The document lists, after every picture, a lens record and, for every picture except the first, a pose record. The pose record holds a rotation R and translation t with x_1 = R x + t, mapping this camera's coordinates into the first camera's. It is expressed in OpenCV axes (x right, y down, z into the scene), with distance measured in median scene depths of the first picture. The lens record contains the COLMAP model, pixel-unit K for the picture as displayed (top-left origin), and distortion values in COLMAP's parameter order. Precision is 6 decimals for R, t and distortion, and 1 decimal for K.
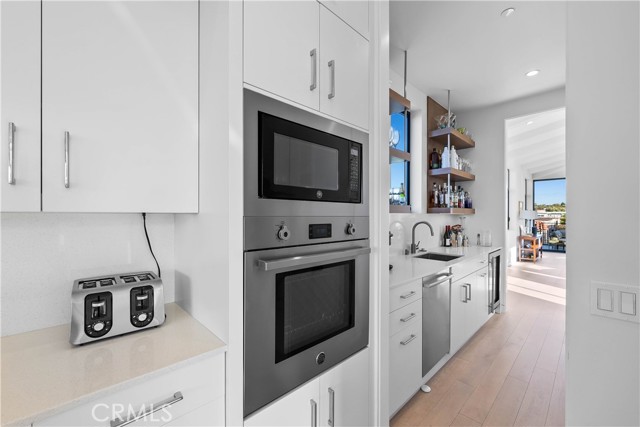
lens RADIAL K [[255.2, 0, 319.2], [0, 255.2, 215.9], [0, 0, 1]] dist [-0.000986, -0.000017]
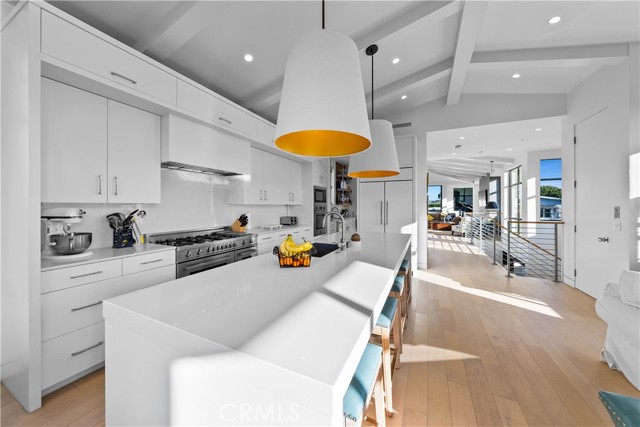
lens RADIAL K [[220.2, 0, 322.7], [0, 220.2, 207.9], [0, 0, 1]] dist [-0.002970, 0.000307]
pose [[0.933363, -0.004101, 0.358911, -0.560481], [0.001763, 0.999975, 0.006842, 0.007893], [-0.358930, -0.005753, 0.933347, -1.160106]]
